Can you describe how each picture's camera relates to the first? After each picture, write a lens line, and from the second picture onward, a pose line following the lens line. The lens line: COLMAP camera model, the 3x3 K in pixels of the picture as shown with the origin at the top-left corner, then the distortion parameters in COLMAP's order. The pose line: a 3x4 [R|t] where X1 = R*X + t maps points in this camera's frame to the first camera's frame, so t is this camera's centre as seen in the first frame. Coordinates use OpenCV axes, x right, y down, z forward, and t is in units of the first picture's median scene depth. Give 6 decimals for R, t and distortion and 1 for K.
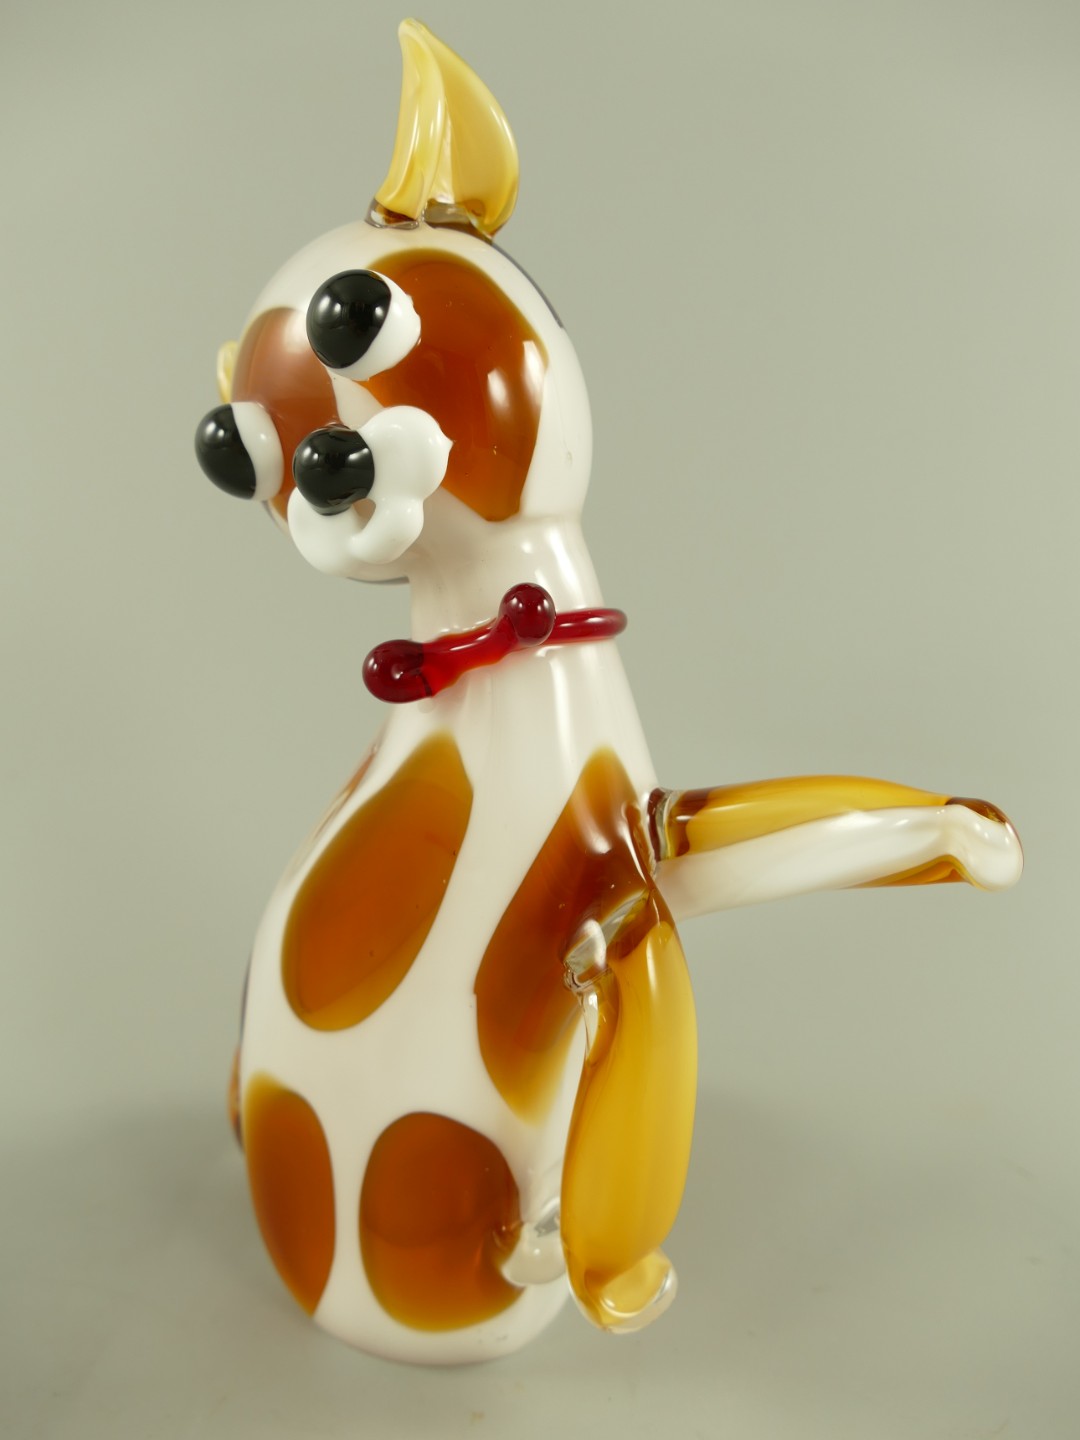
lens RADIAL K [[1107.2, 0, 571.8], [0, 1107.2, 724.7], [0, 0, 1]] dist [-0.011500, 0.001423]
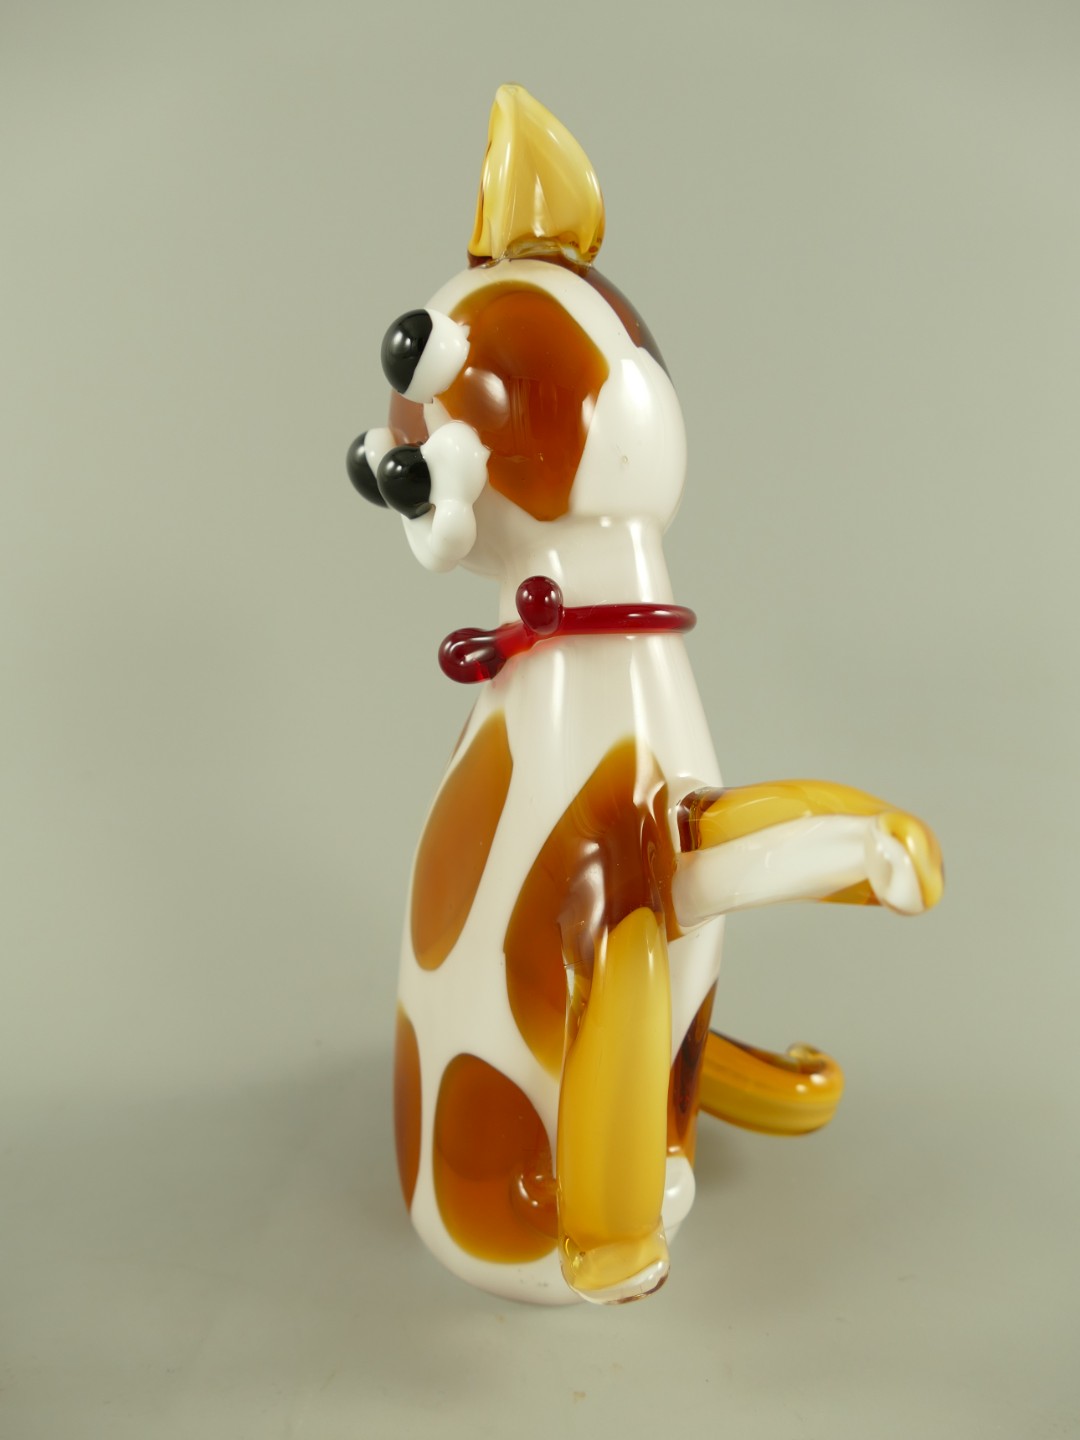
lens RADIAL K [[1107.2, 0, 548.4], [0, 1107.2, 713.7], [0, 0, 1]] dist [-0.011500, 0.001423]
pose [[0.873393, 0.063101, -0.482911, 0.470795], [-0.071243, 0.997458, 0.001485, 0.003915], [0.481777, 0.033107, 0.875668, 0.056384]]
